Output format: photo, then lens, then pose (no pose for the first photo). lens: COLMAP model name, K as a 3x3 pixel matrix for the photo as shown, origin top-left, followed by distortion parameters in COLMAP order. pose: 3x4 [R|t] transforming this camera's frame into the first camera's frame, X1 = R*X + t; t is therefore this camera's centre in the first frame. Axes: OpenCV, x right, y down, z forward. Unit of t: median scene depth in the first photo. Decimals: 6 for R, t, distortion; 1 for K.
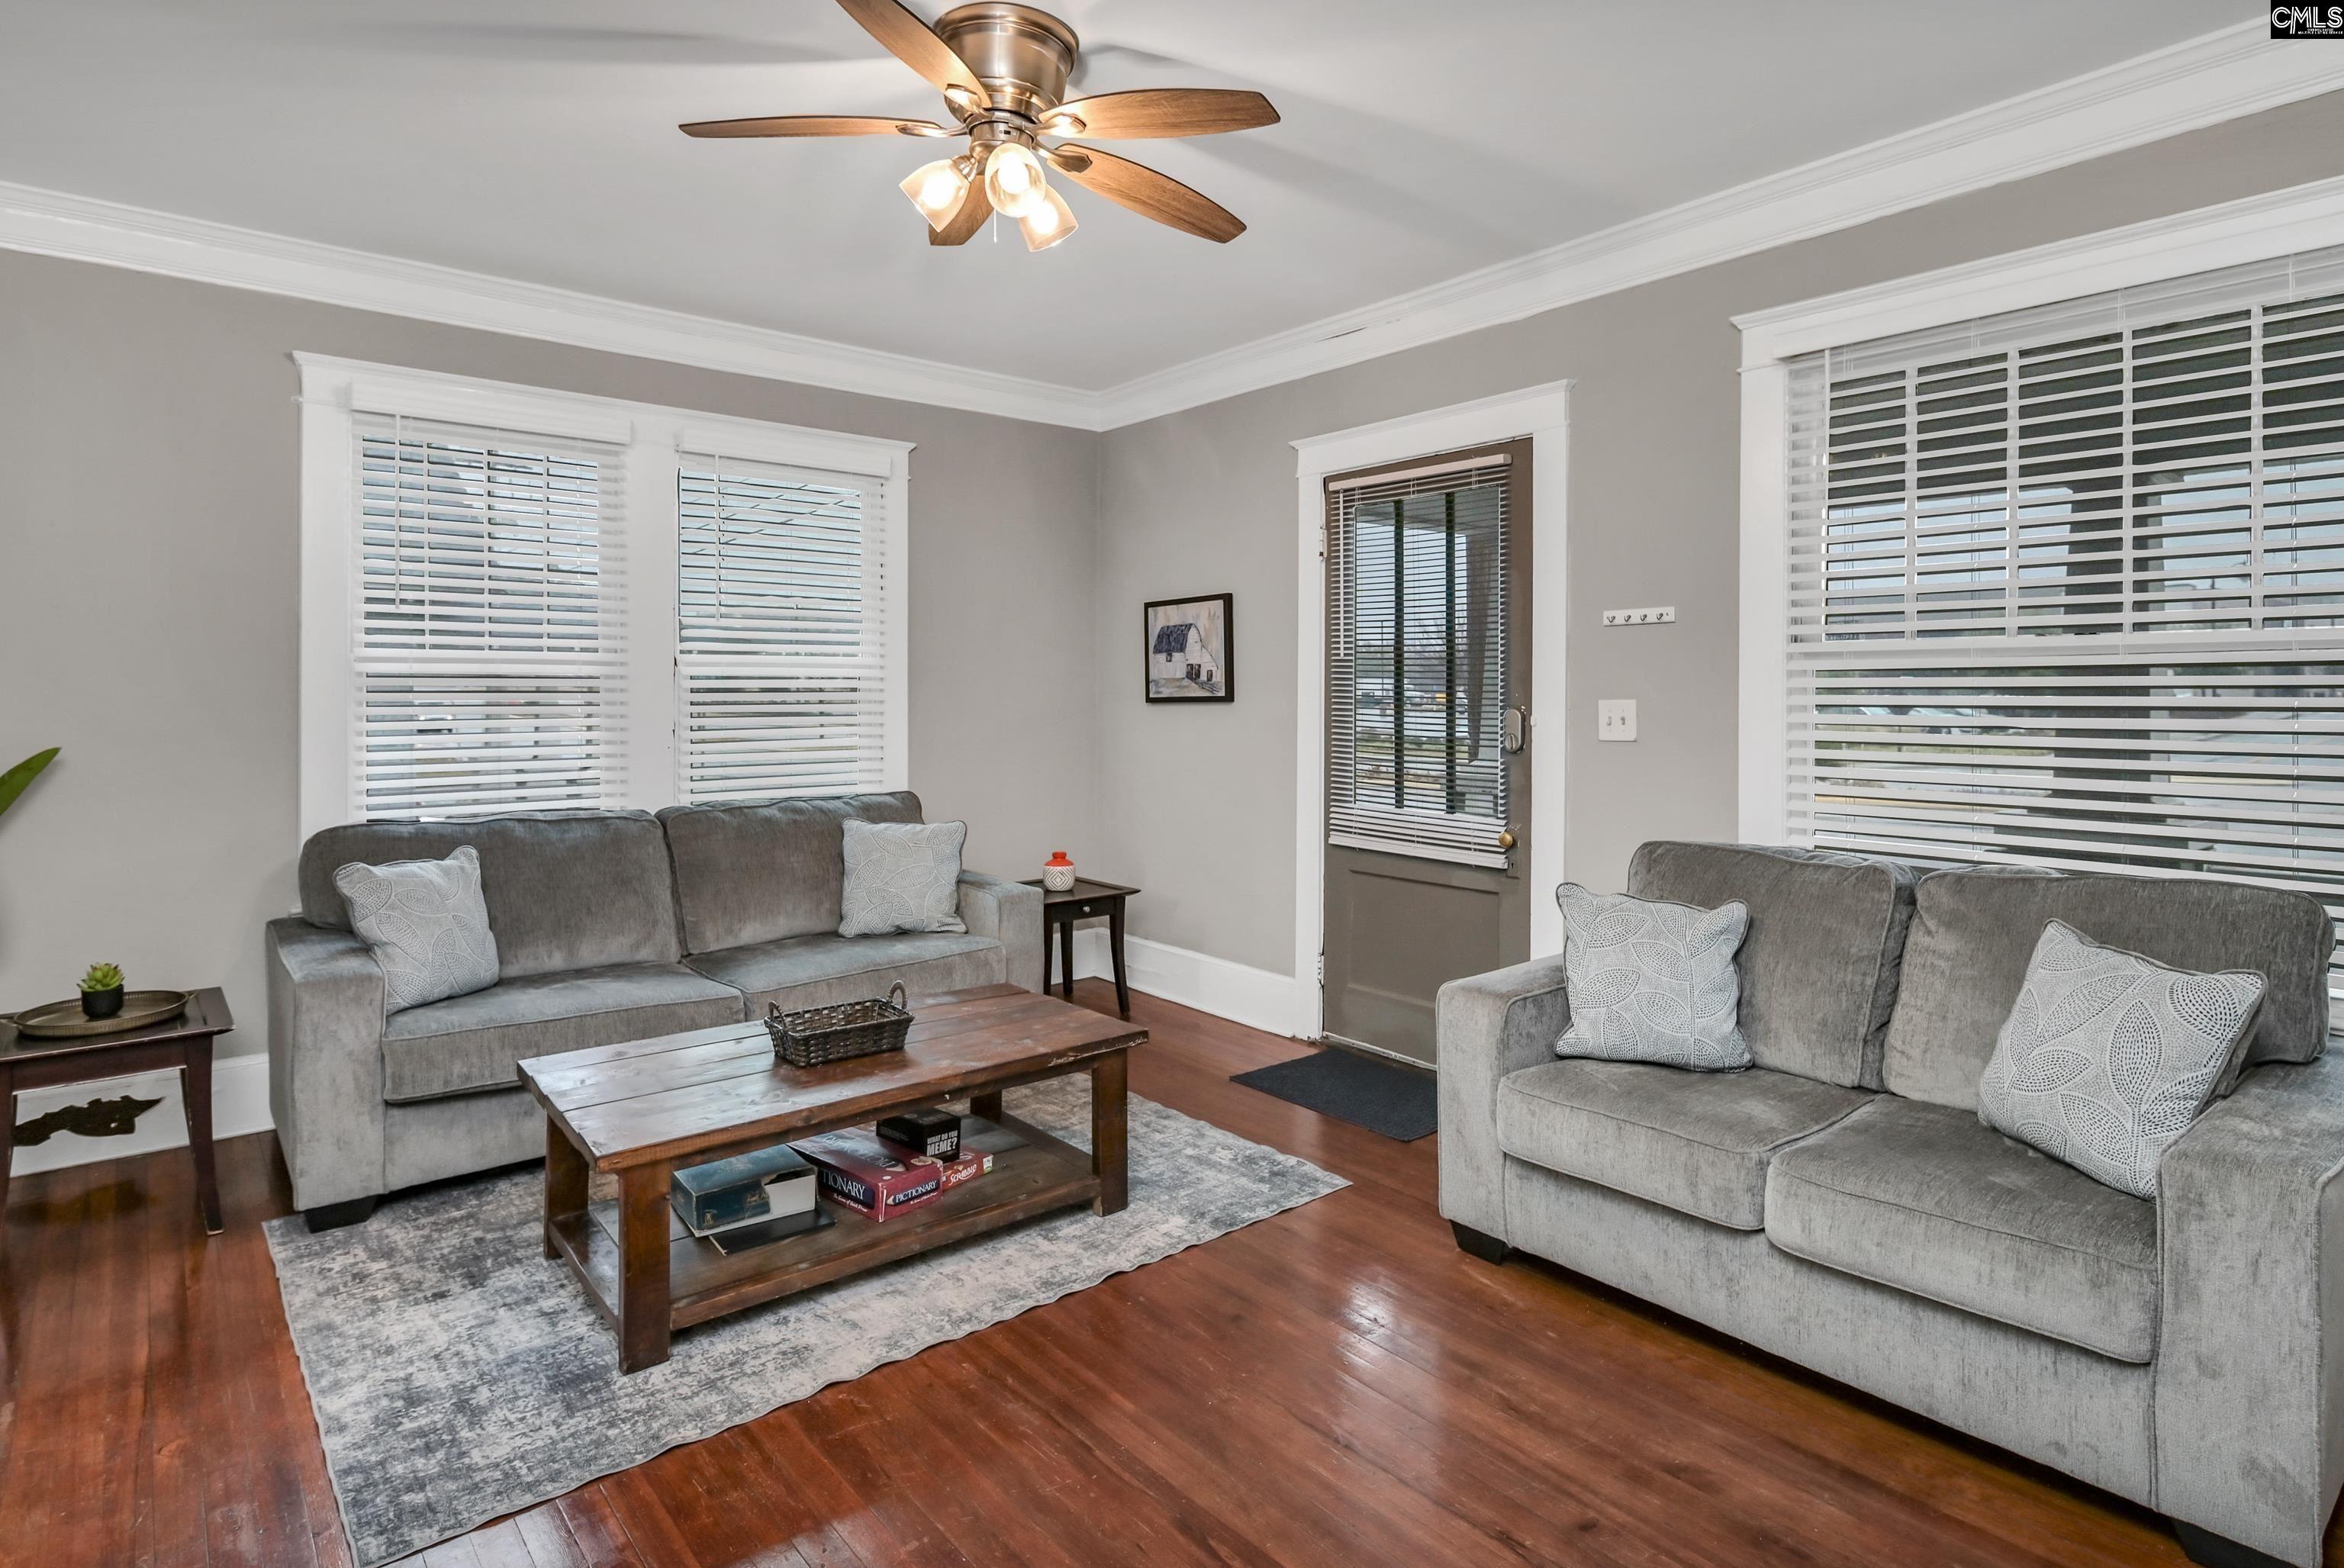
lens RADIAL K [[1239.9, 0, 1180.1], [0, 1239.9, 709.4], [0, 0, 1]] dist [0.006630, -0.004183]
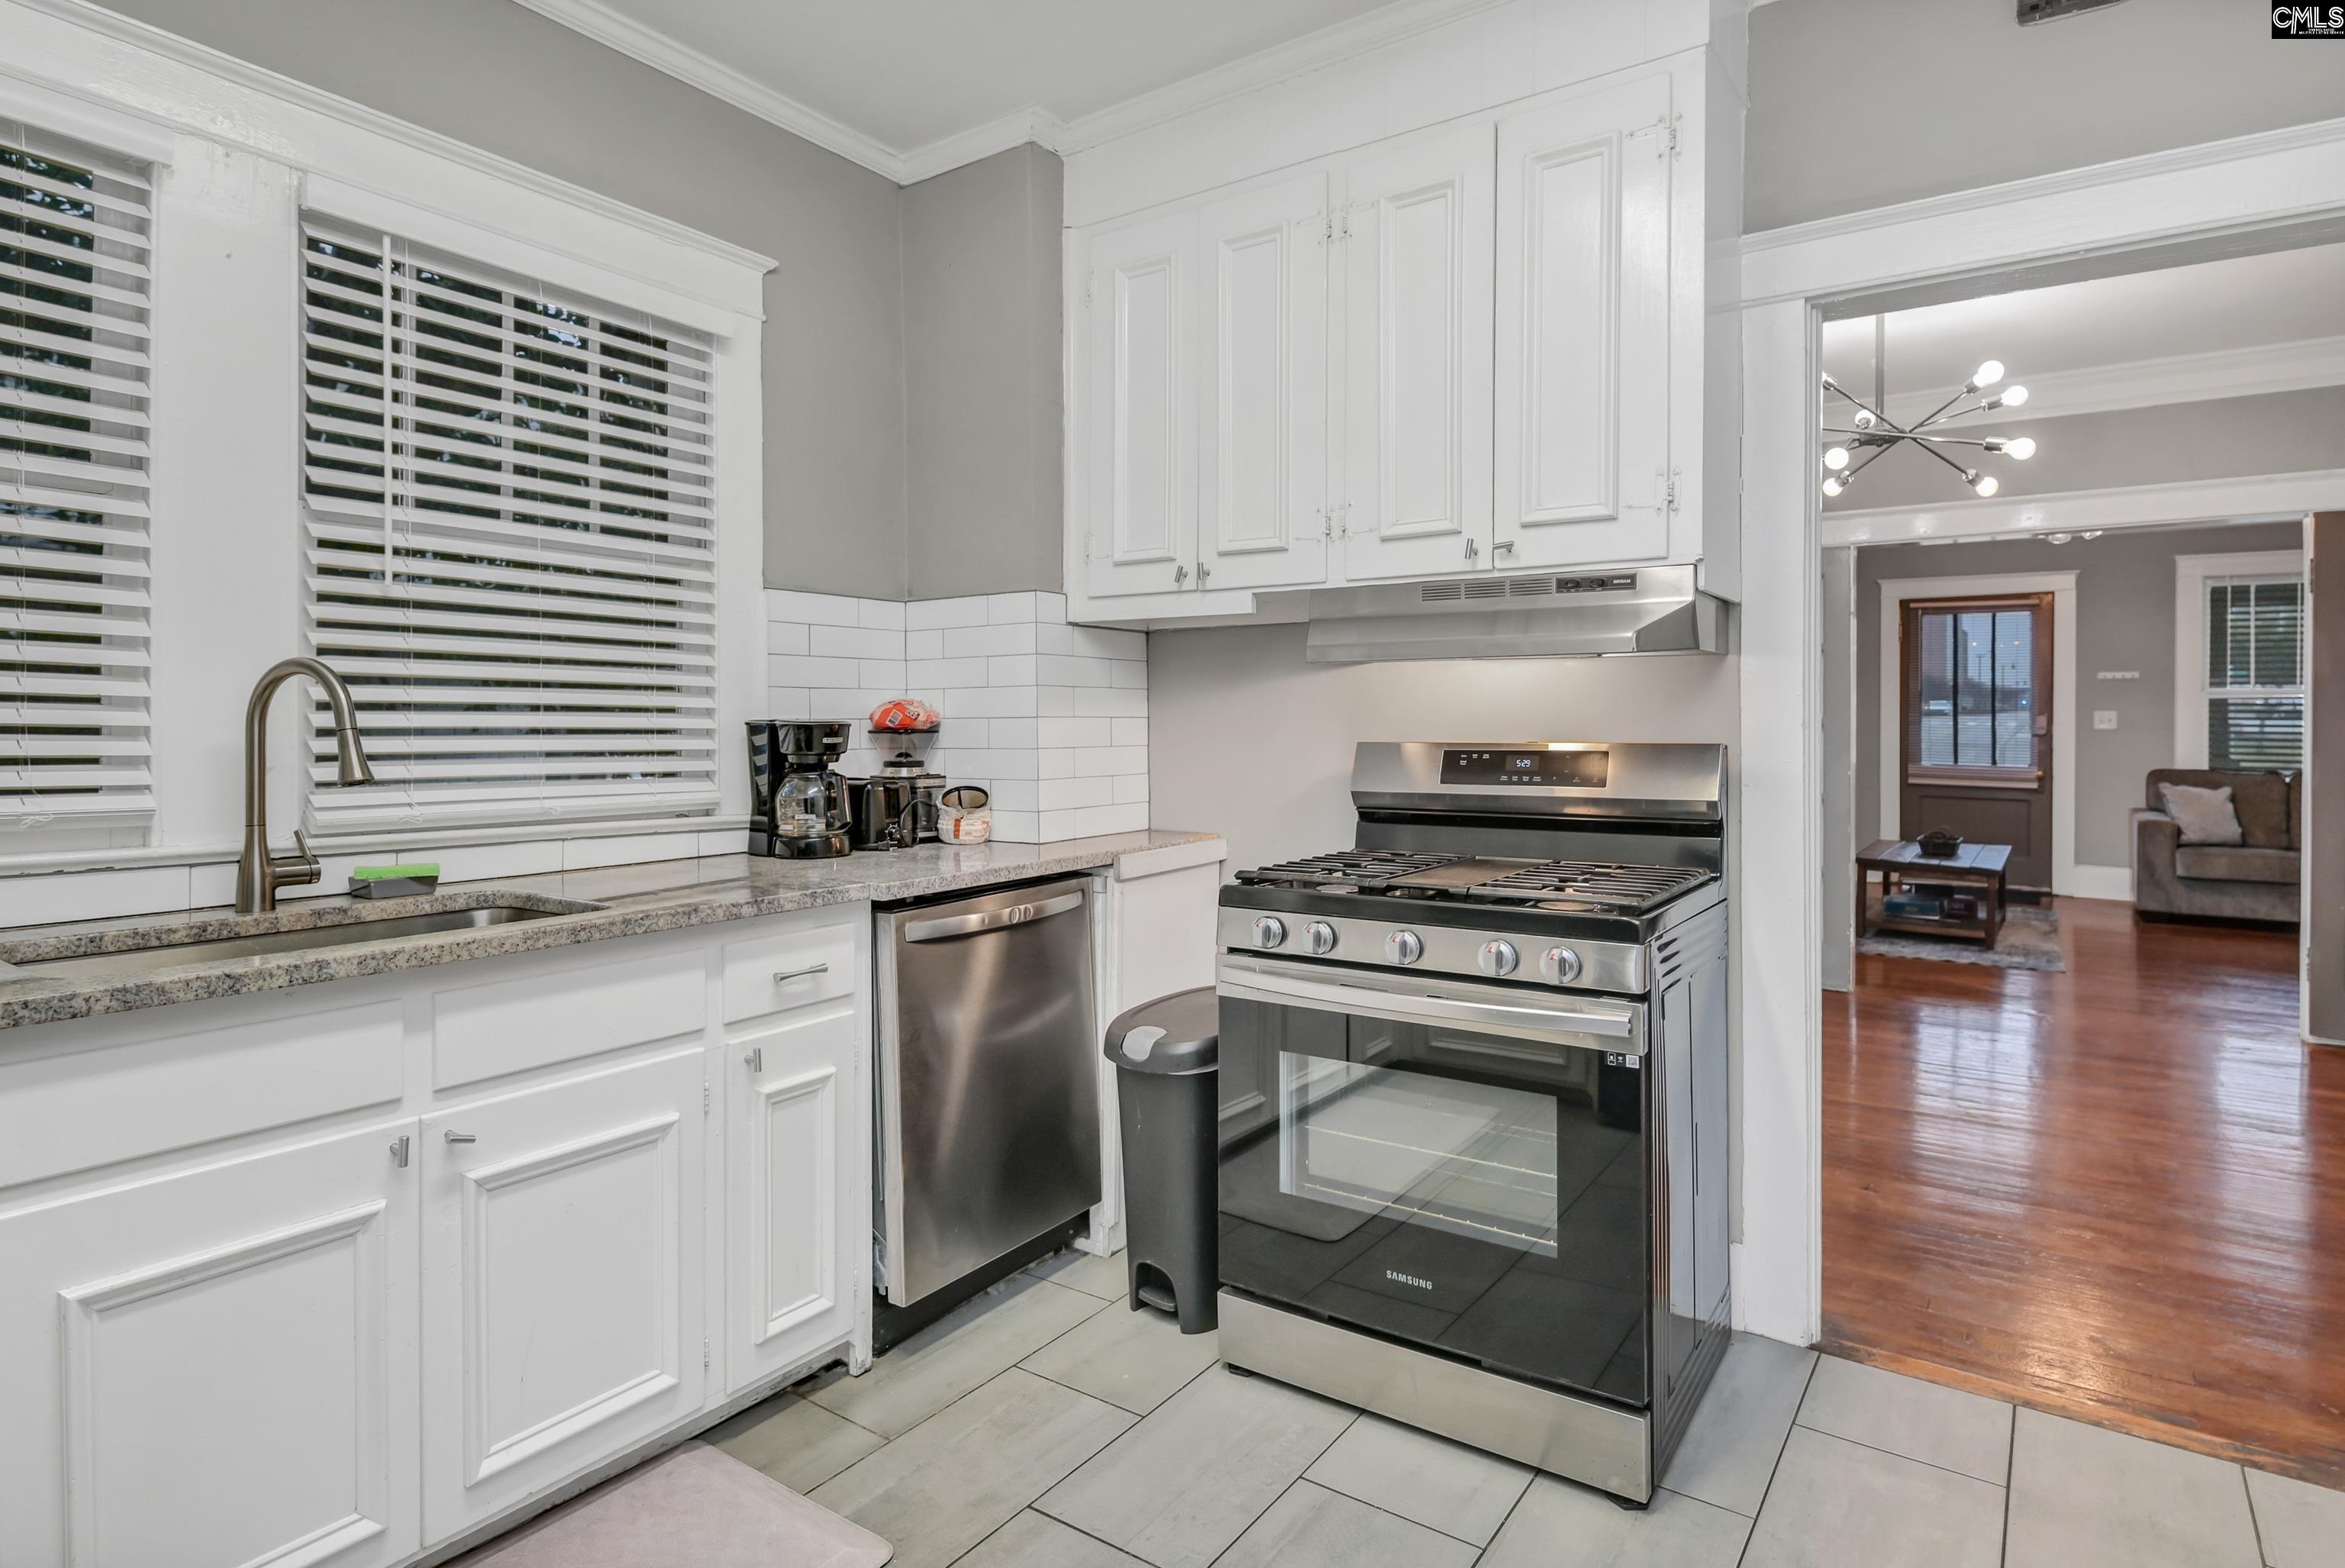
lens RADIAL K [[1240.5, 0, 1132.5], [0, 1240.5, 732.1], [0, 0, 1]] dist [0.006630, -0.004183]
pose [[0.972171, -0.002204, 0.234261, -1.940080], [0.000201, 0.999963, 0.008574, 0.009914], [-0.234272, -0.008288, 0.972136, -0.824636]]
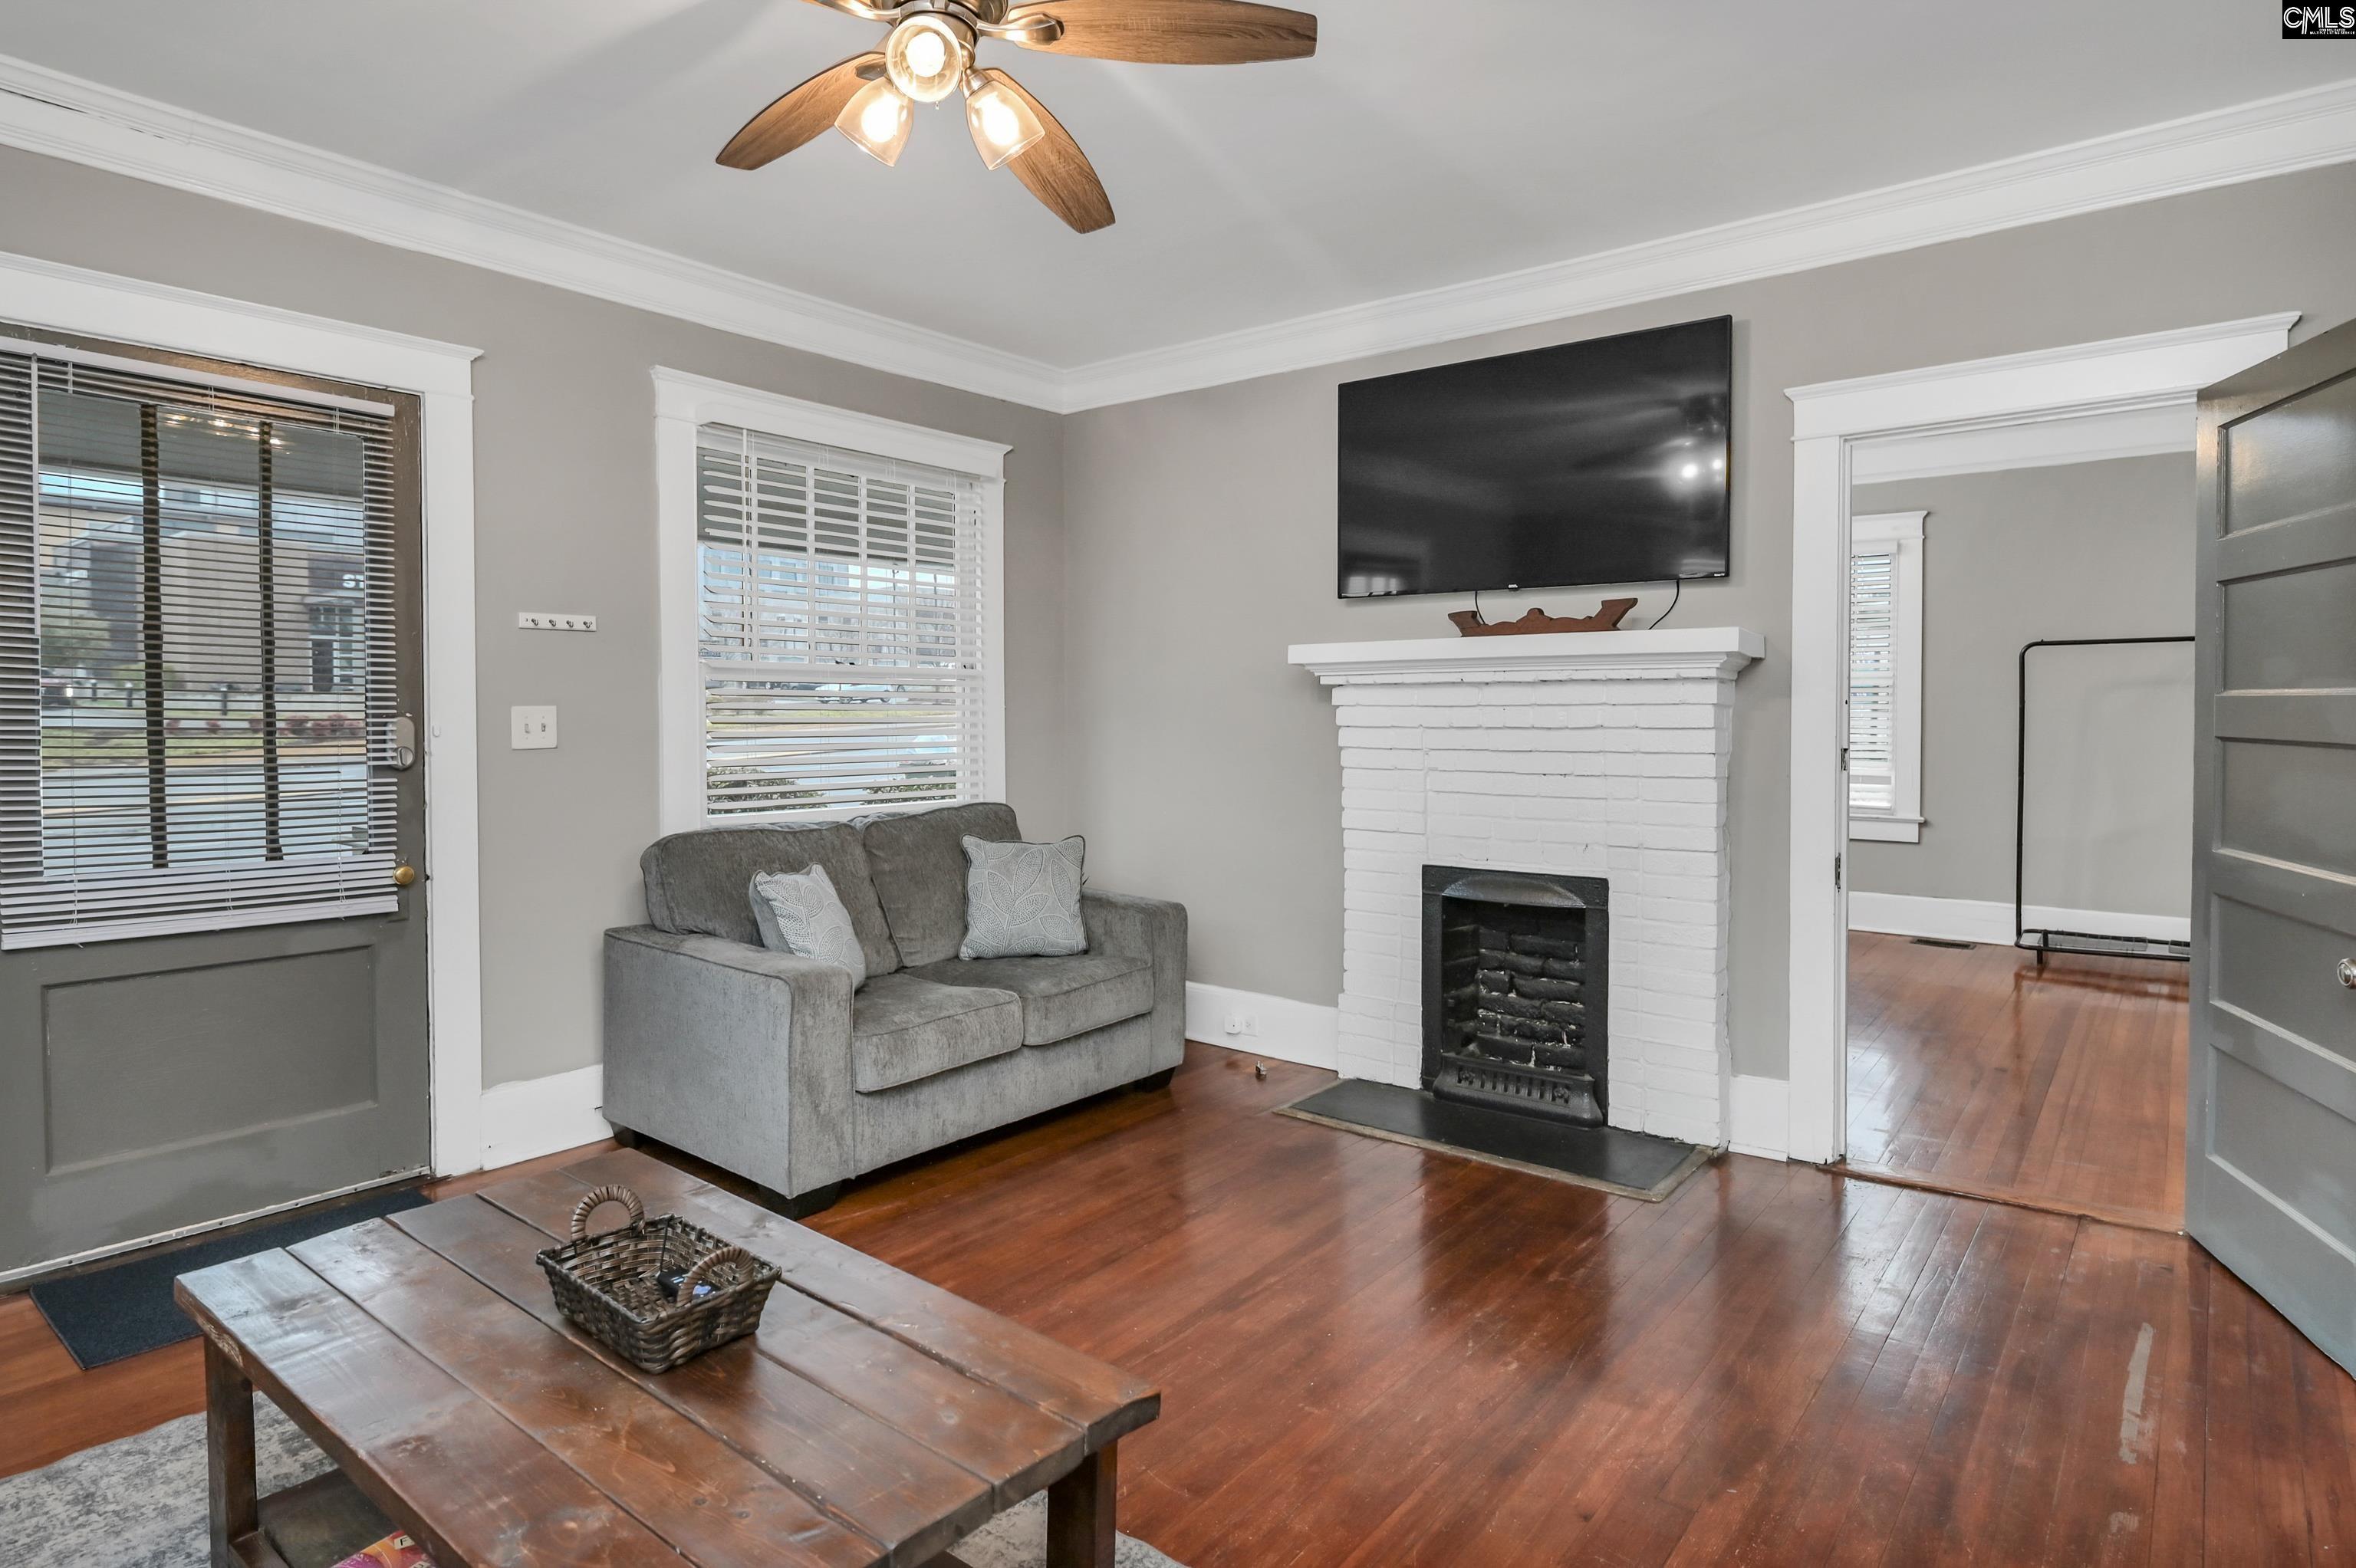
lens RADIAL K [[1246.1, 0, 1193.8], [0, 1246.1, 736.4], [0, 0, 1]] dist [0.006630, -0.004183]
pose [[-0.206970, -0.021648, 0.978108, -0.695864], [0.006654, 0.999701, 0.023534, -0.003505], [-0.978325, 0.011379, -0.206764, 0.692497]]
